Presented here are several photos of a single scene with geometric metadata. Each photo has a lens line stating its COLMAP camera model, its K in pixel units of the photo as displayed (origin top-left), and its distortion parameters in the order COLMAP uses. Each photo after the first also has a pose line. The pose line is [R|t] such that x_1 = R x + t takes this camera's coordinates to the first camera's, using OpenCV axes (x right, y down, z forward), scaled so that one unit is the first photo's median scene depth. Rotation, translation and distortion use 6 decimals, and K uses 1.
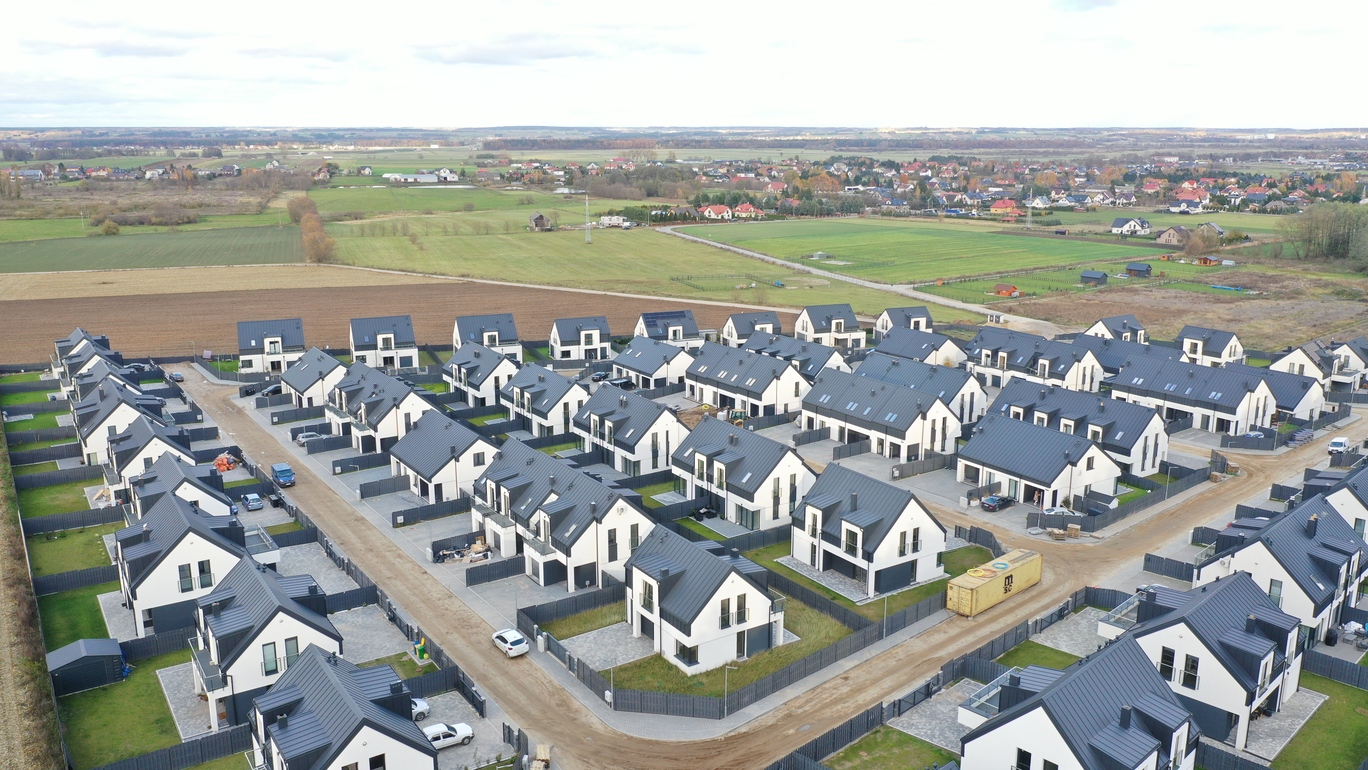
lens RADIAL K [[1076.2, 0, 681.4], [0, 1076.2, 398.1], [0, 0, 1]] dist [-0.000720, 0.003331]
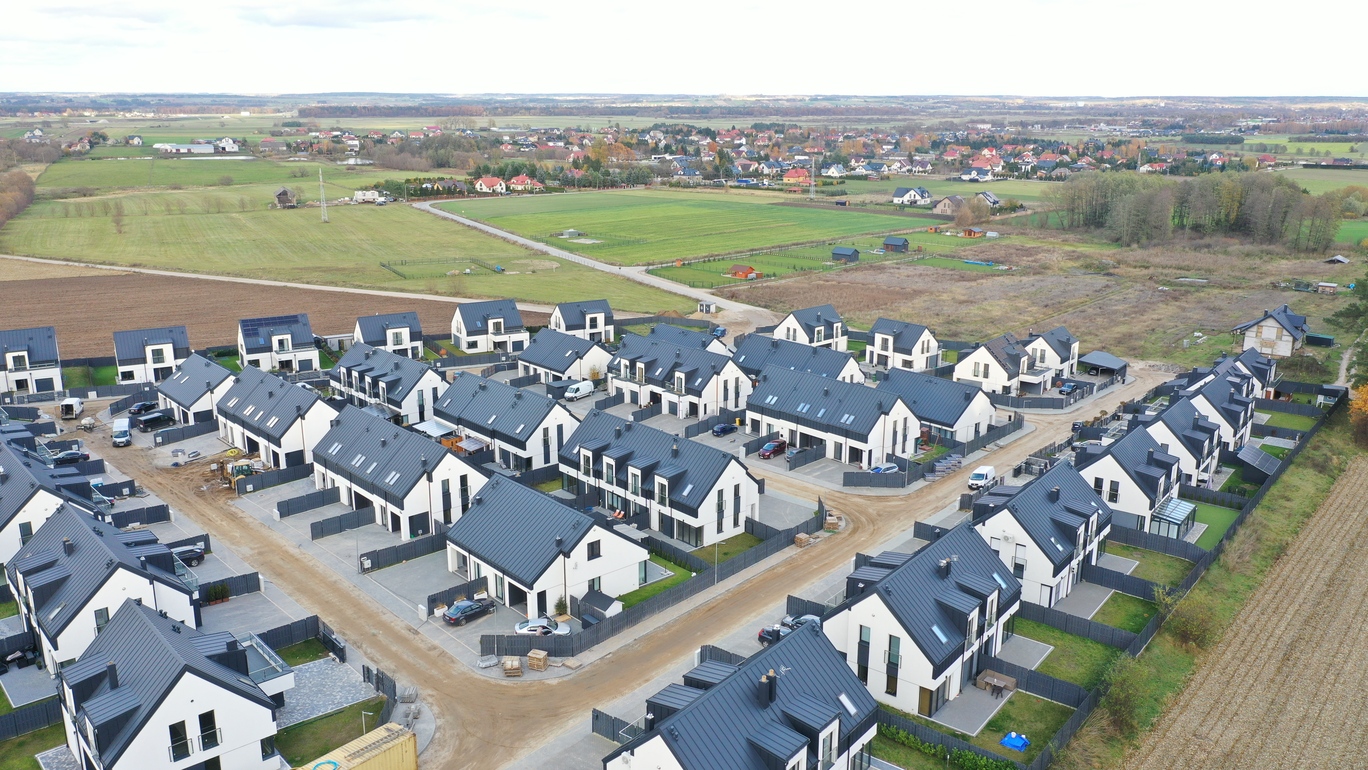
lens RADIAL K [[1076.2, 0, 681.1], [0, 1076.2, 399.9], [0, 0, 1]] dist [-0.000720, 0.003331]
pose [[0.989906, -0.036553, 0.136929, 0.215794], [0.032397, 0.998948, 0.032463, -0.040155], [-0.137972, -0.027699, 0.990049, 0.169141]]
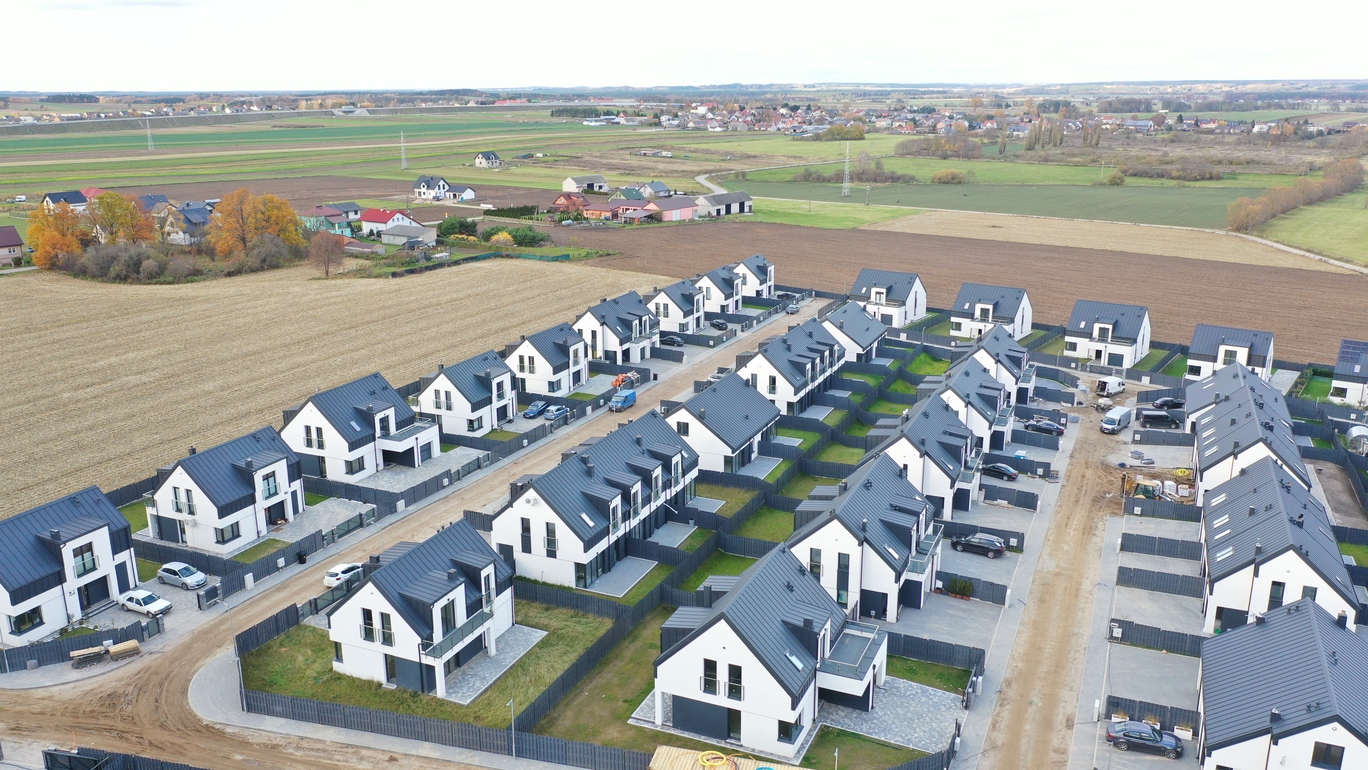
lens RADIAL K [[1076.2, 0, 683.5], [0, 1076.2, 385.9], [0, 0, 1]] dist [-0.000720, 0.003331]
pose [[0.541955, 0.225511, -0.809586, 0.365401], [-0.200739, 0.970178, 0.135864, -0.069516], [0.816081, 0.088883, 0.571061, 0.295012]]
